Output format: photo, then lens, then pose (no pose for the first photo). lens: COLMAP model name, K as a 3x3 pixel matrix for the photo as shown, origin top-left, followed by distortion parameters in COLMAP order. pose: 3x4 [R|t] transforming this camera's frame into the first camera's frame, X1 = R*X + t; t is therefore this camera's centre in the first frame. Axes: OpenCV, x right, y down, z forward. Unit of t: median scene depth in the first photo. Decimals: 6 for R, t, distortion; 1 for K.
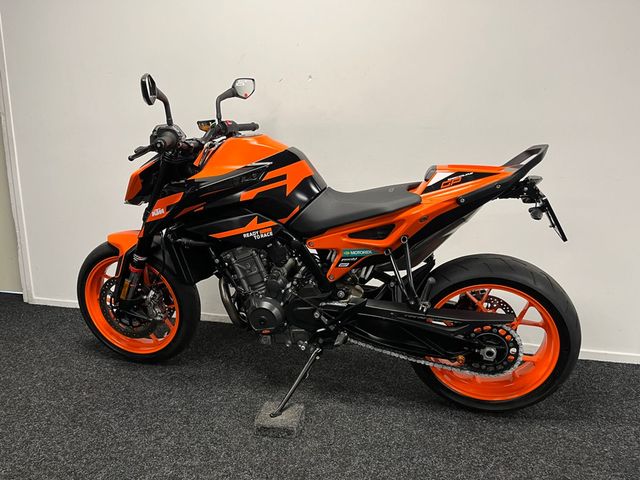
lens RADIAL K [[483.0, 0, 320.0], [0, 483.0, 240.0], [0, 0, 1]] dist [0.094953, -0.131435]
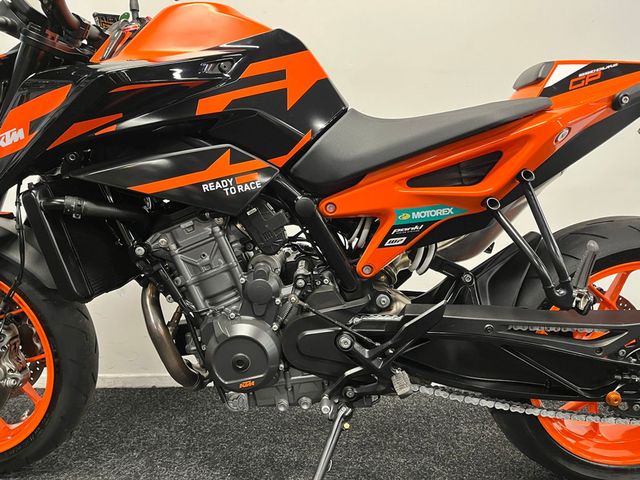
lens RADIAL K [[483.0, 0, 320.0], [0, 483.0, 240.0], [0, 0, 1]] dist [0.094953, -0.131435]
pose [[0.971641, -0.028172, 0.234778, -0.159511], [0.056463, 0.991798, -0.114667, 0.107379], [-0.229622, 0.124672, 0.965262, 0.497847]]
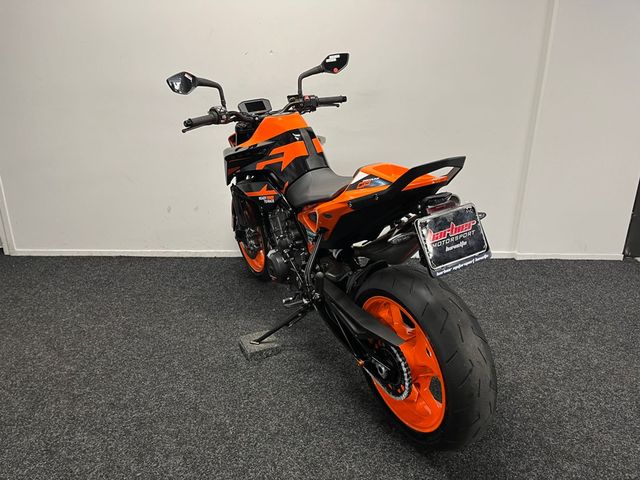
lens RADIAL K [[481.8, 0, 326.2], [0, 481.8, 238.3], [0, 0, 1]] dist [0.097785, -0.133403]
pose [[0.680310, 0.240302, -0.692412, 0.833567], [-0.142059, 0.970041, 0.197078, -0.176270], [0.719026, -0.035711, 0.694065, 0.264031]]
